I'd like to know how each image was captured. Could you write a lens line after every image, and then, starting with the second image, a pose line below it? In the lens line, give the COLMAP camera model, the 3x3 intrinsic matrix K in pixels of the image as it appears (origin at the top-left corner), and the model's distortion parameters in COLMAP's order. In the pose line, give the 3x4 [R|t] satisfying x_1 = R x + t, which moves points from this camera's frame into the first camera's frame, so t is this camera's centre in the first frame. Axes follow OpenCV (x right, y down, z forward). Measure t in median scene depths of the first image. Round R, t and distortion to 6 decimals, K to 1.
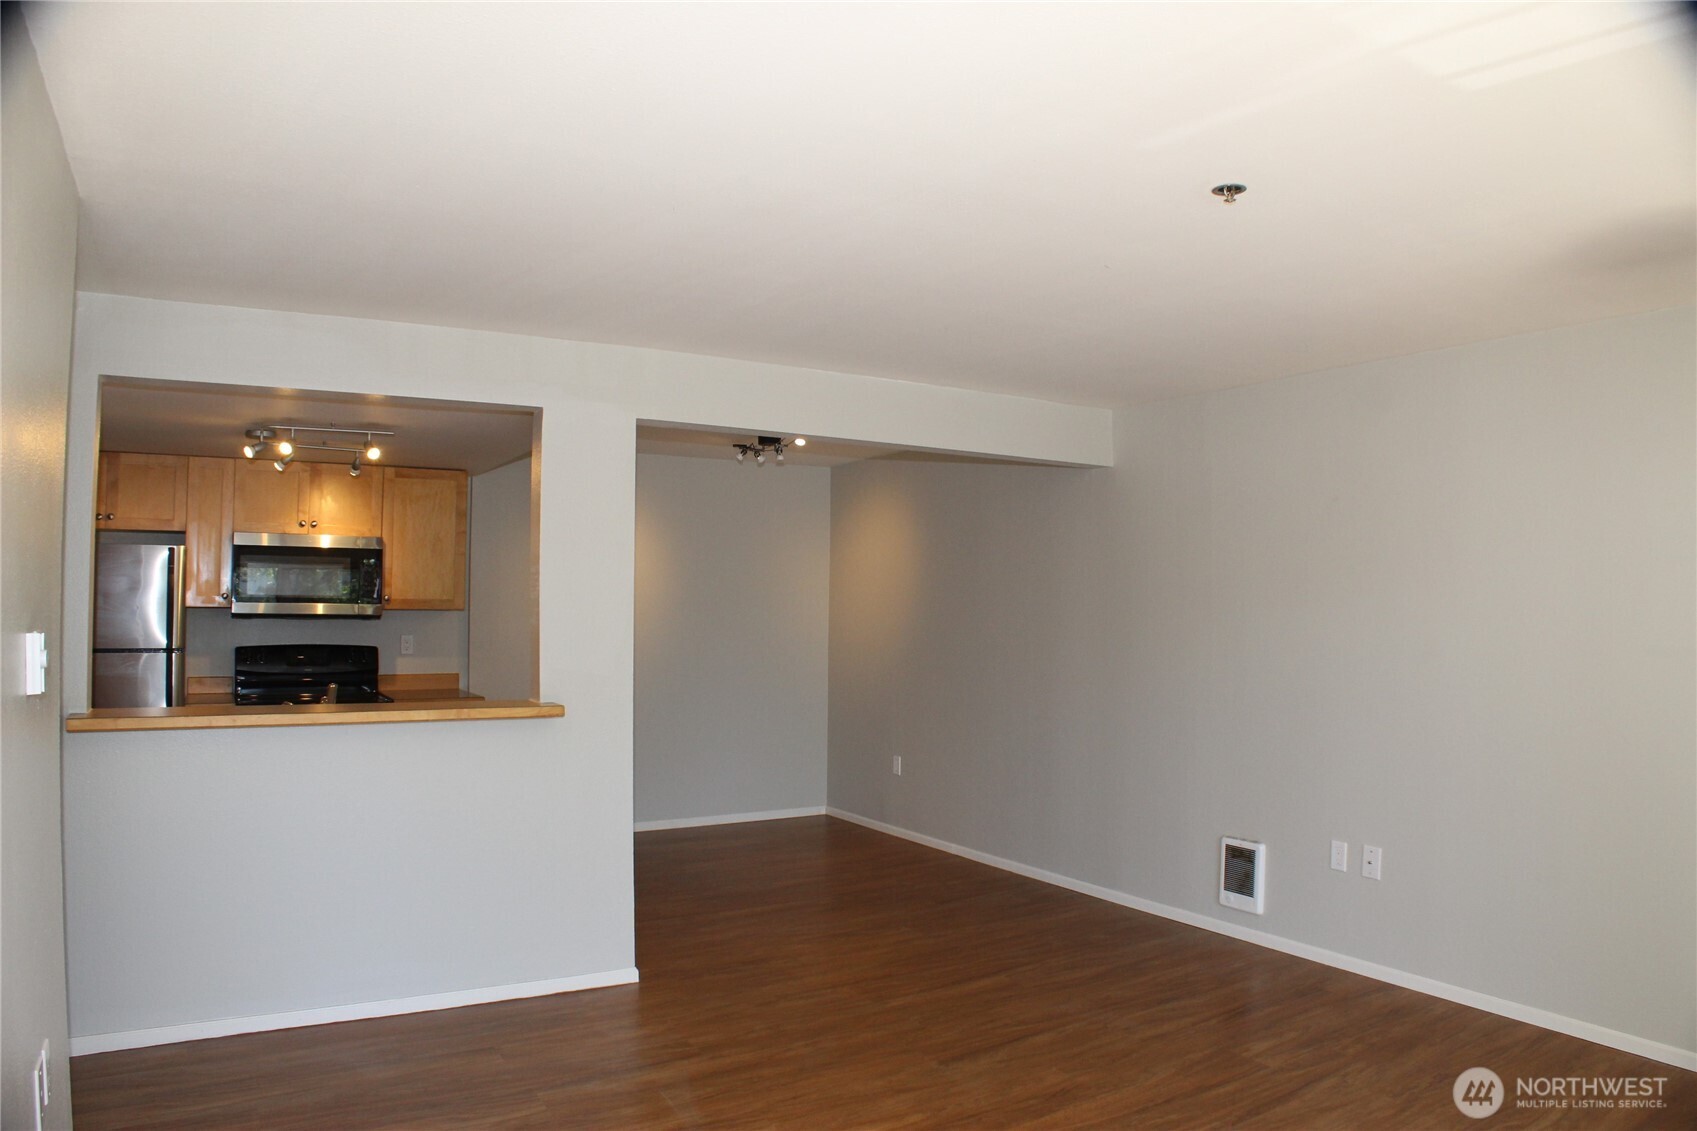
lens RADIAL K [[1148.5, 0, 848.5], [0, 1148.5, 565.5], [0, 0, 1]] dist [-0.181558, 0.064973]
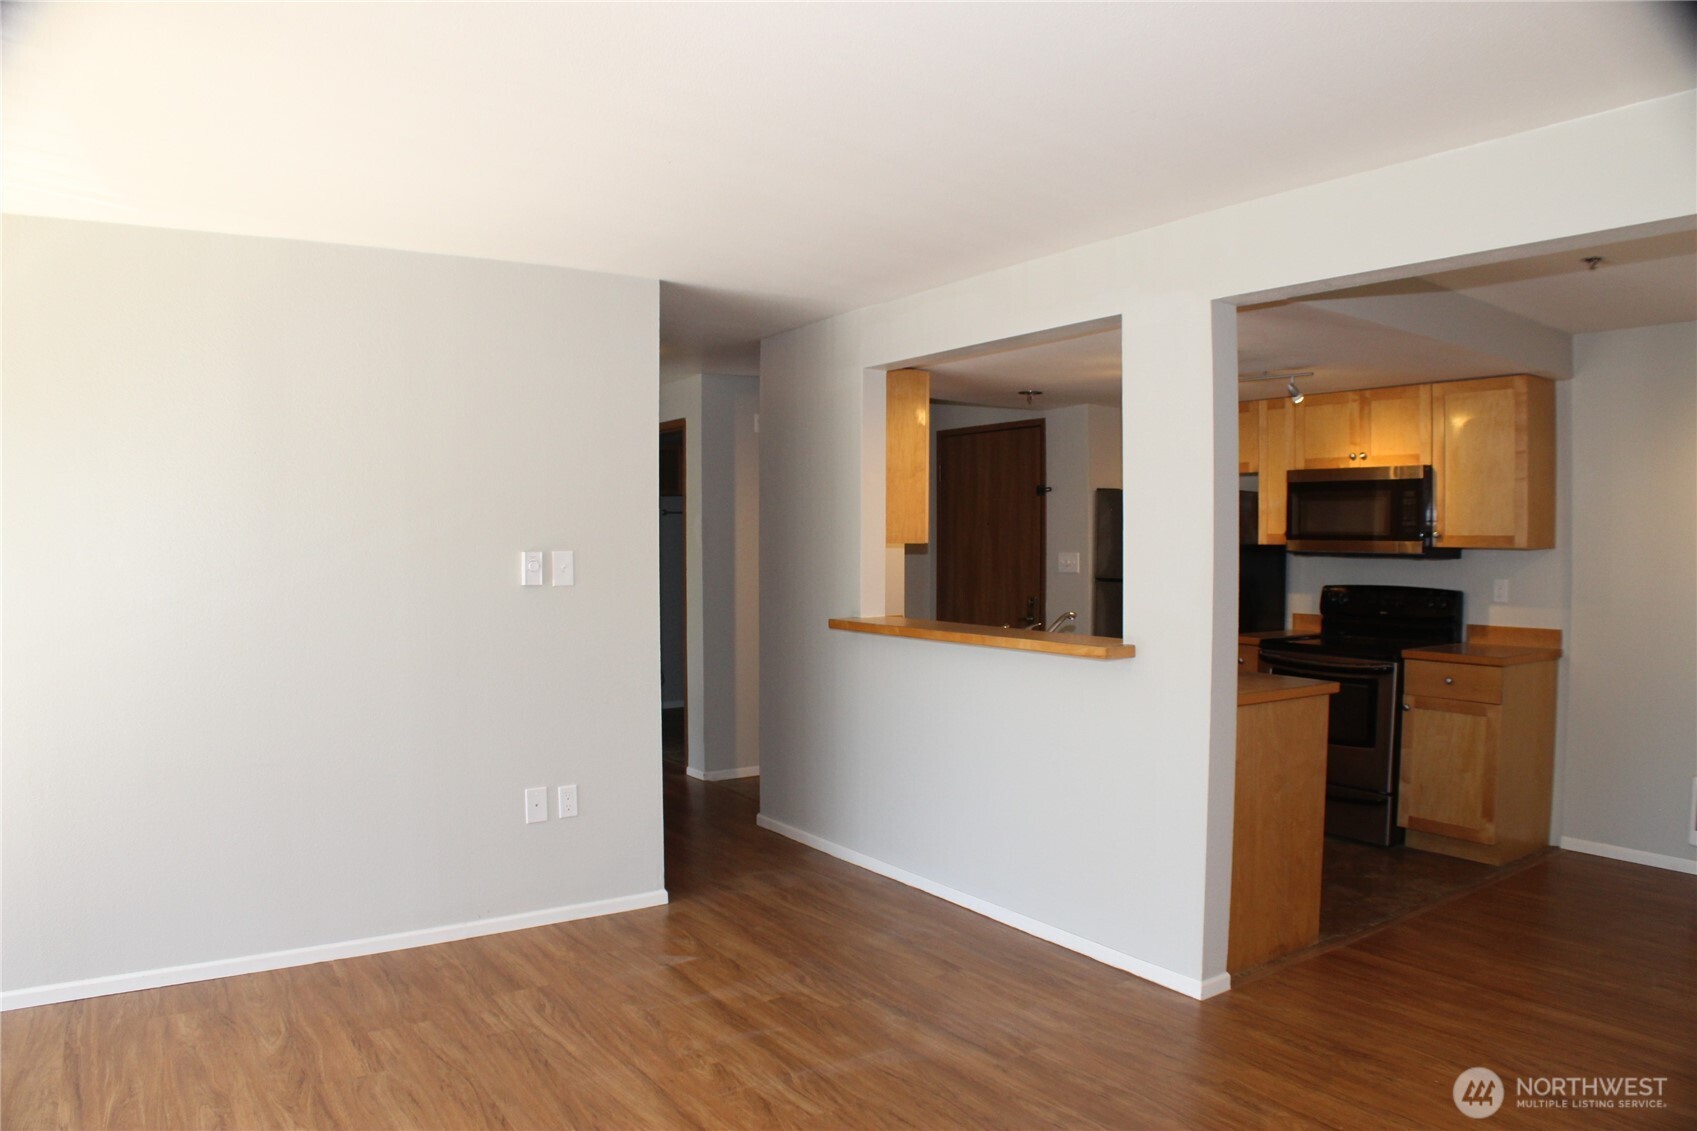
lens RADIAL K [[1148.5, 0, 848.5], [0, 1148.5, 565.5], [0, 0, 1]] dist [-0.181558, 0.064973]
pose [[0.057932, 0.018445, -0.998150, 0.537202], [0.024746, 0.999496, 0.019906, 0.032248], [0.998014, -0.025854, 0.057446, 0.644236]]
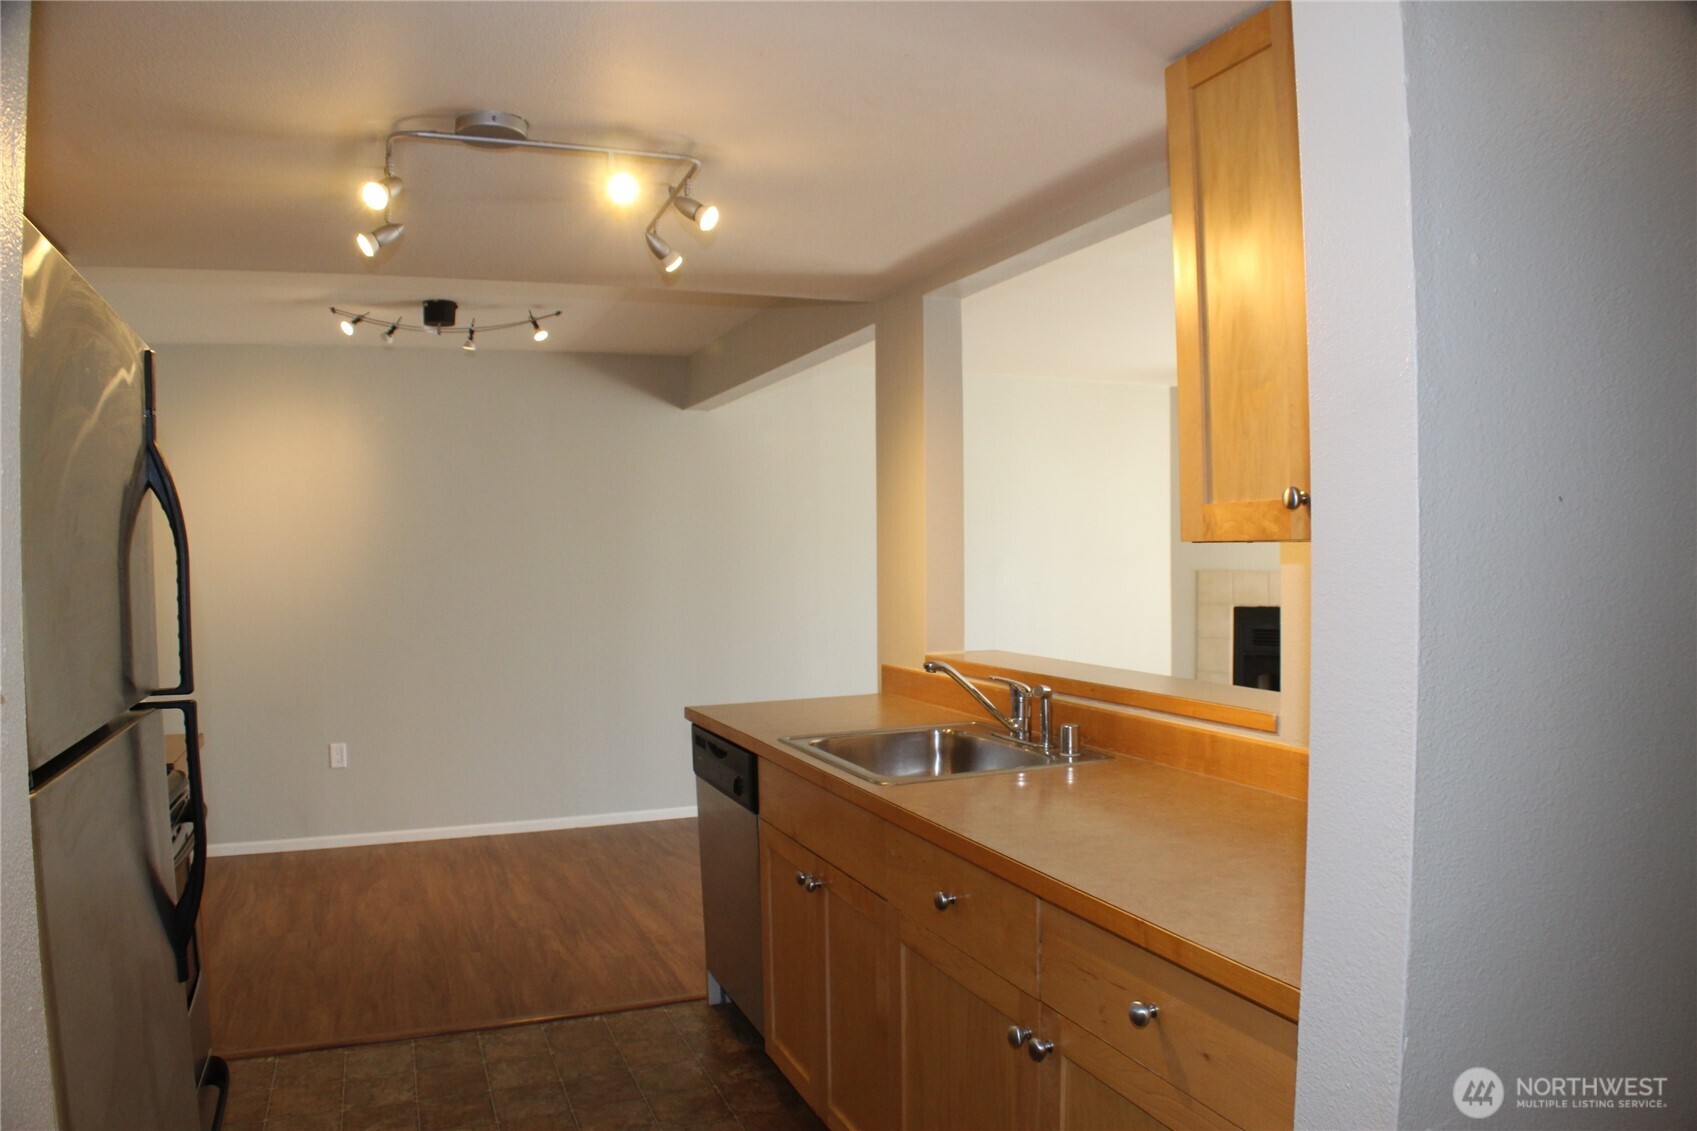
lens RADIAL K [[1159.3, 0, 848.5], [0, 1159.3, 565.5], [0, 0, 1]] dist [-0.178059, 0.070148]
pose [[0.157090, -0.024898, 0.987270, -0.977432], [-0.012411, 0.999553, 0.027182, 0.033656], [-0.987506, -0.016523, 0.156711, 0.836439]]
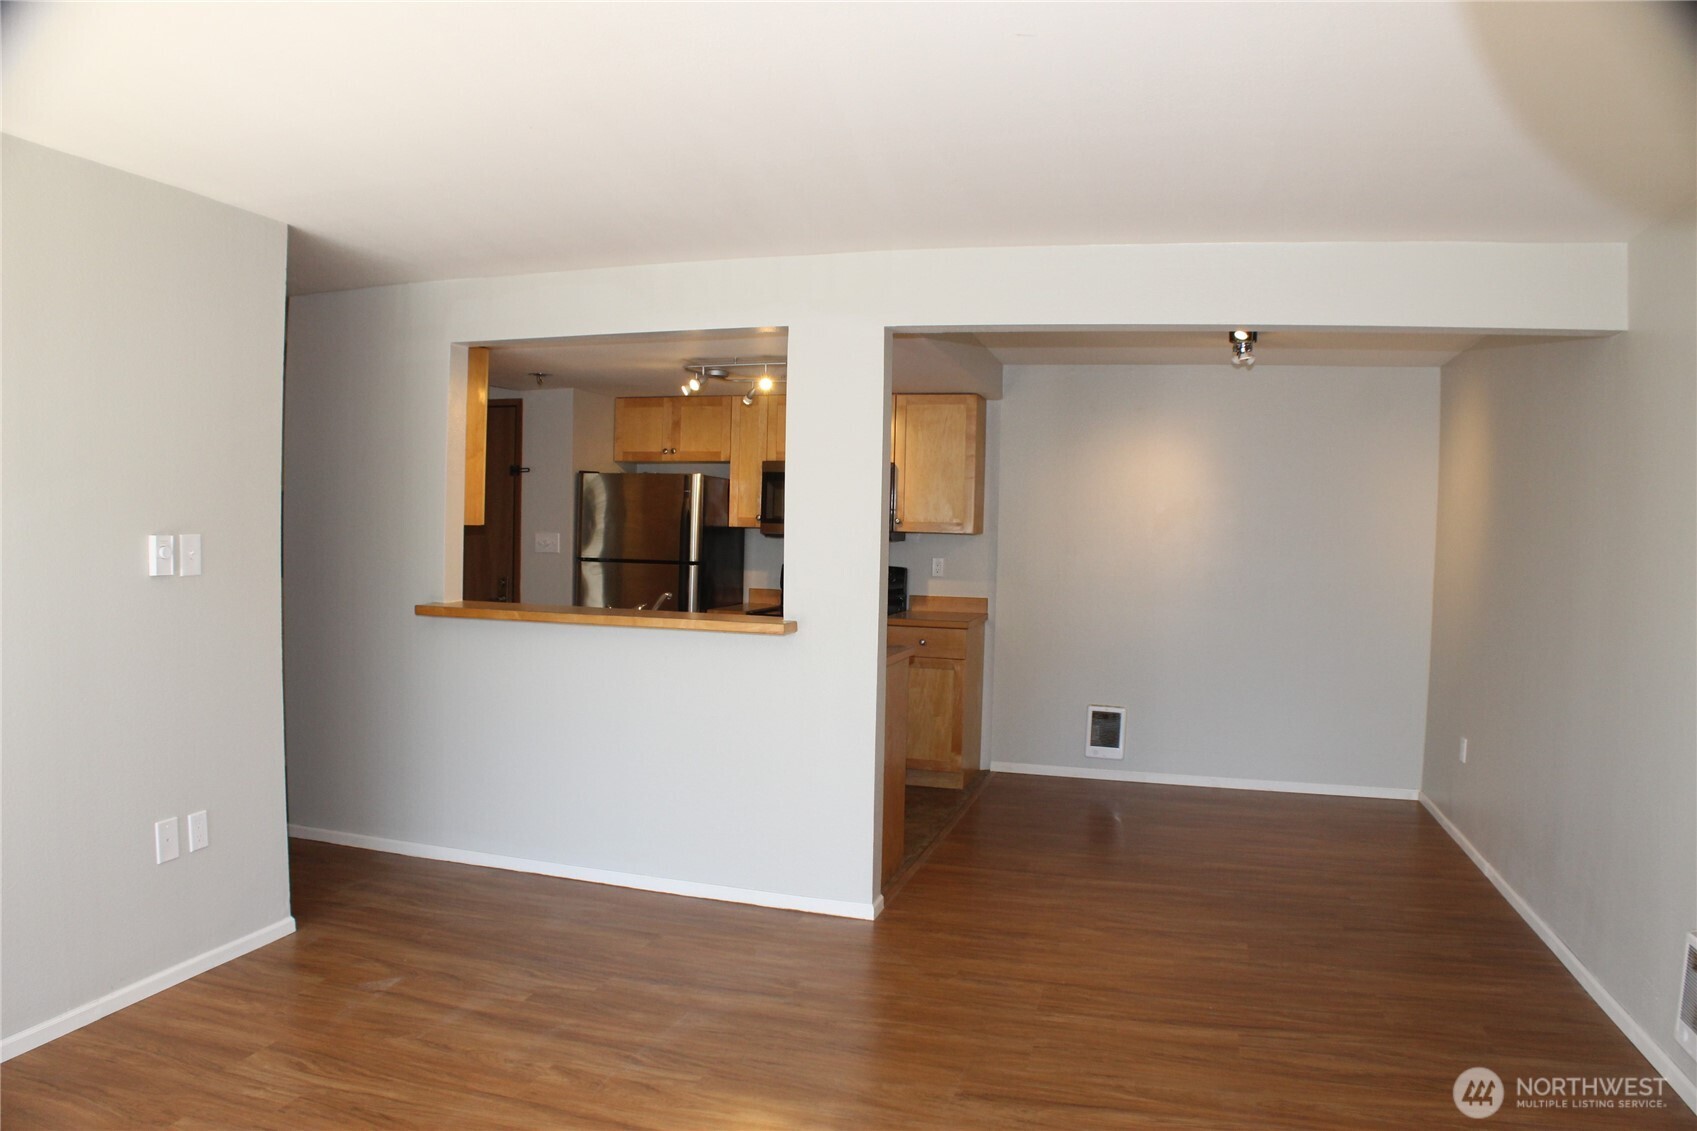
lens RADIAL K [[1159.3, 0, 848.5], [0, 1159.3, 565.5], [0, 0, 1]] dist [-0.178059, 0.070148]
pose [[0.676648, 0.038063, -0.735322, 0.459560], [0.002410, 0.998543, 0.053906, 0.015823], [0.736303, -0.038247, 0.675571, 0.305755]]
